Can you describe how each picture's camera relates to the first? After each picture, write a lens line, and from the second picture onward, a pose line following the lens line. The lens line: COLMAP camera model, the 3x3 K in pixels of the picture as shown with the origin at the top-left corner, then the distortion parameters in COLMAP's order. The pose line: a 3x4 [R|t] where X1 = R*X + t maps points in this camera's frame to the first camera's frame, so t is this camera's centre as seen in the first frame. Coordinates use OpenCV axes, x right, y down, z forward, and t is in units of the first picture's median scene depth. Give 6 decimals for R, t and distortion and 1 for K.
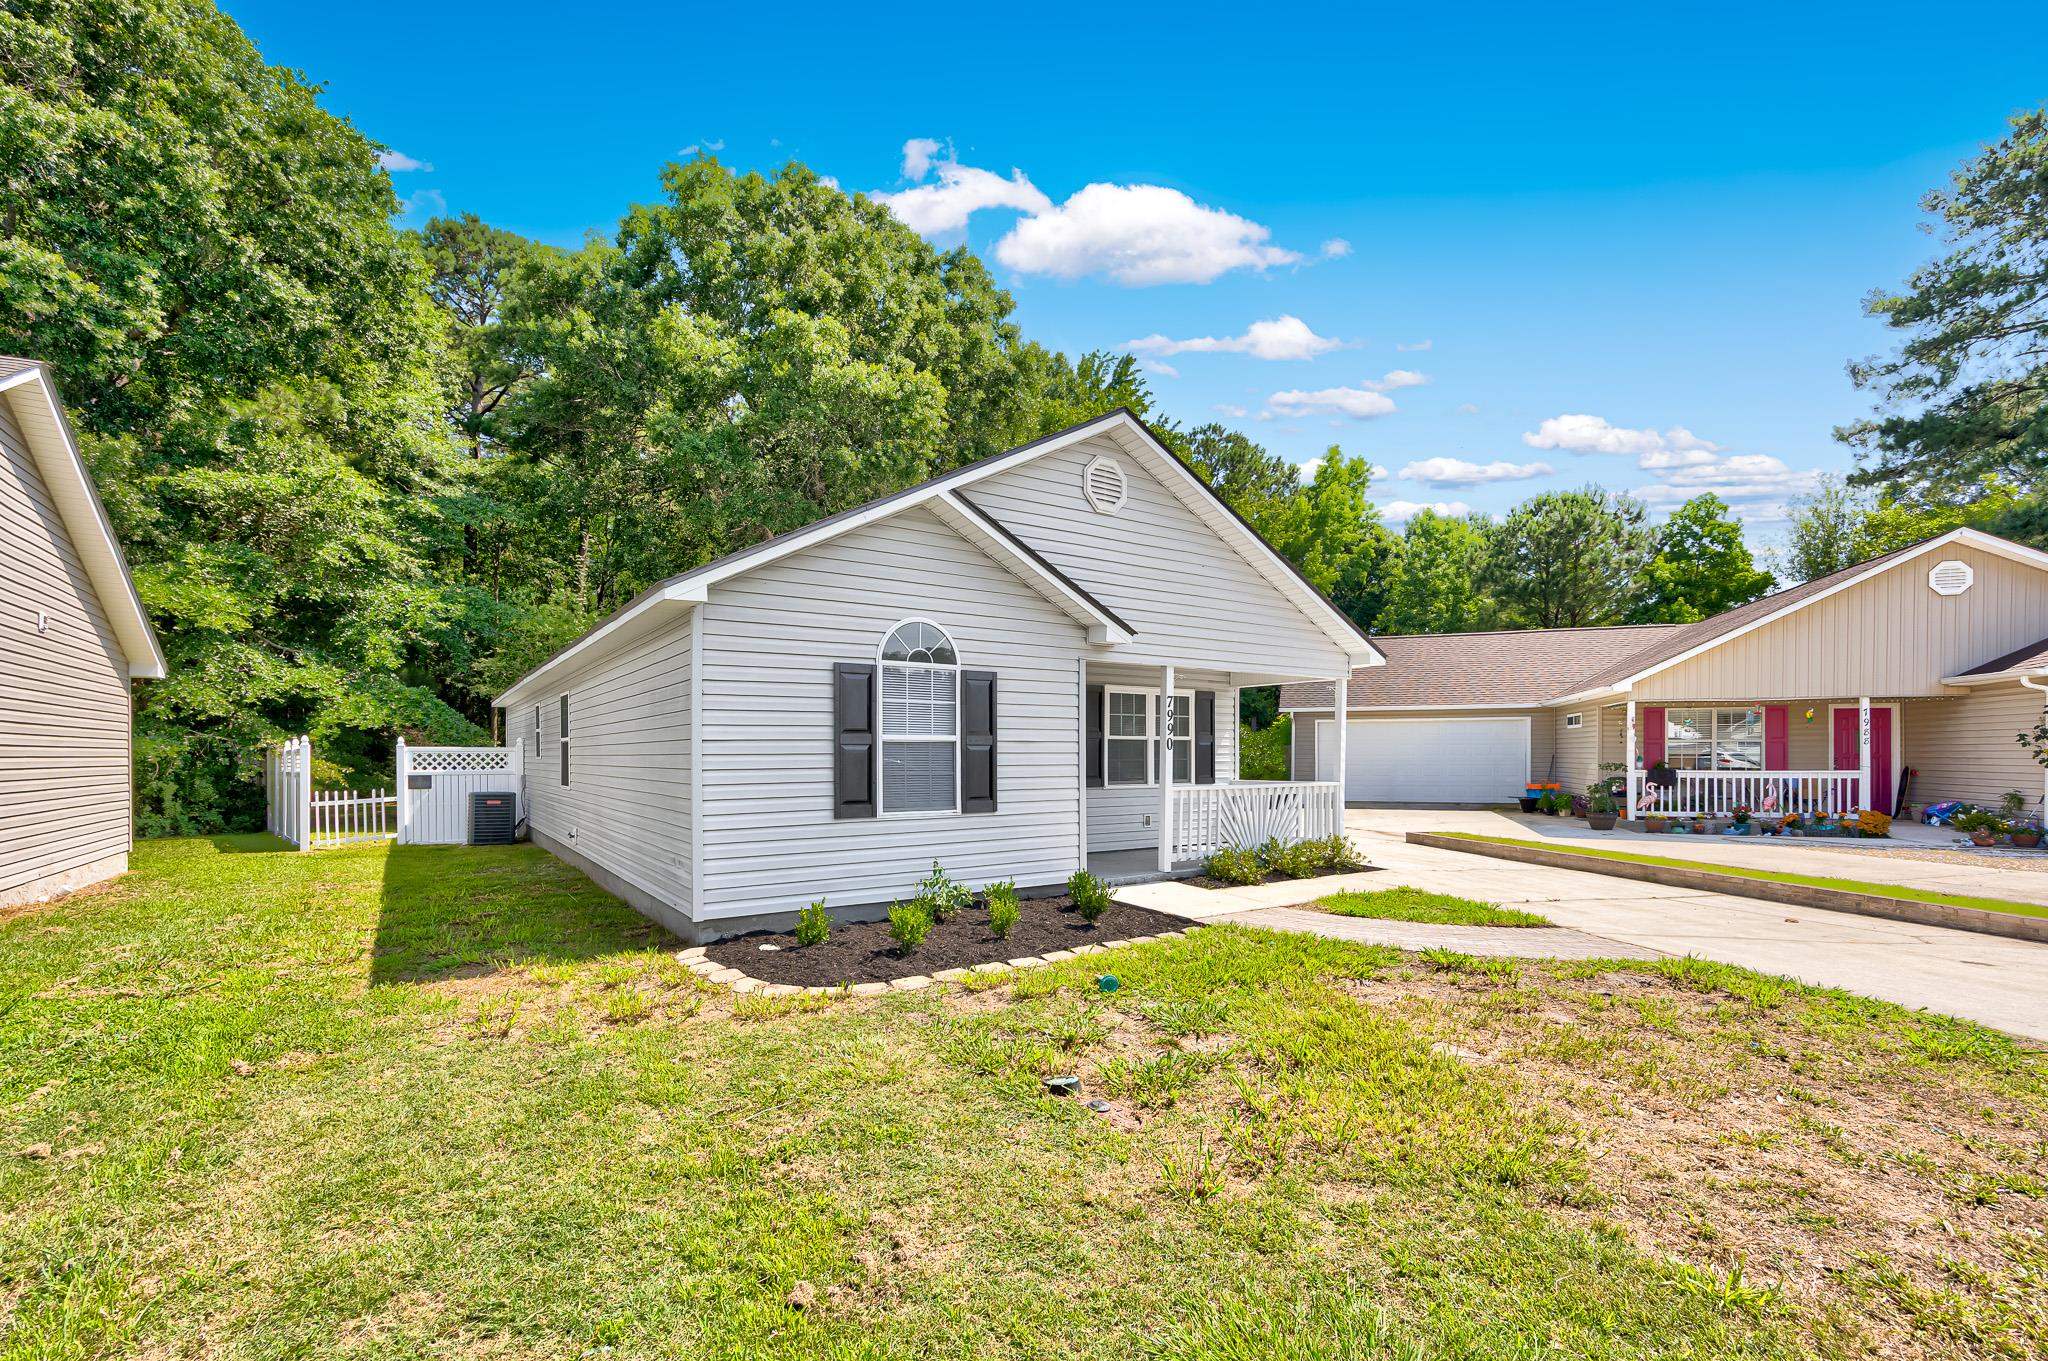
lens RADIAL K [[854.1, 0, 1021.7], [0, 854.1, 751.5], [0, 0, 1]] dist [-0.001445, -0.000533]
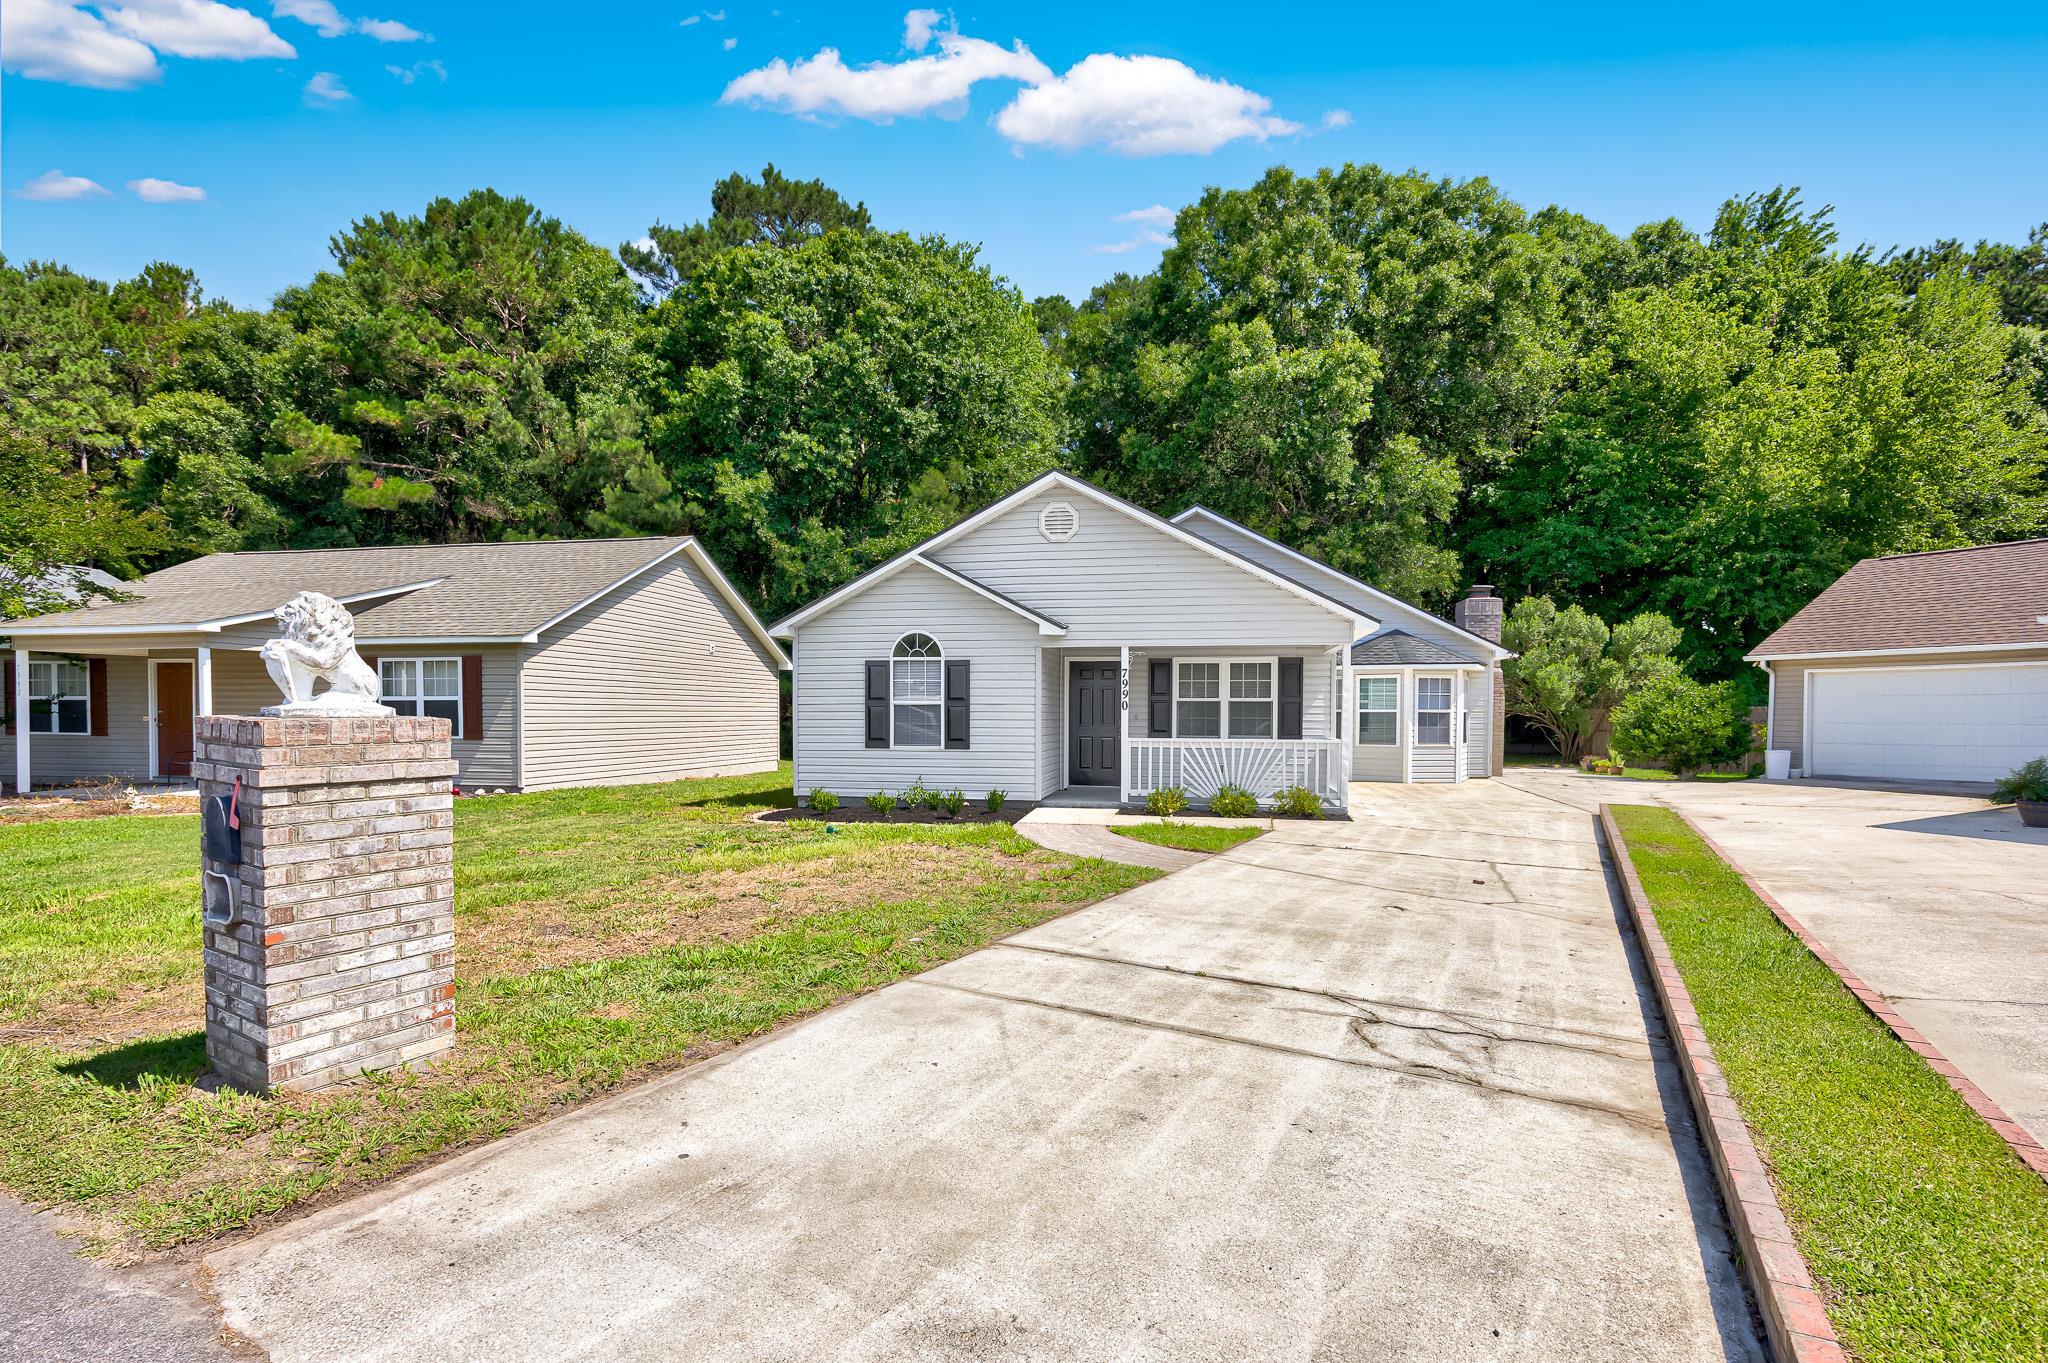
lens RADIAL K [[831.1, 0, 1022.5], [0, 831.1, 721.6], [0, 0, 1]] dist [-0.001064, -0.000013]
pose [[0.746287, 0.013607, -0.665485, 0.974536], [-0.002672, 0.999844, 0.017447, -0.005953], [0.665619, -0.011242, 0.746207, -0.065937]]
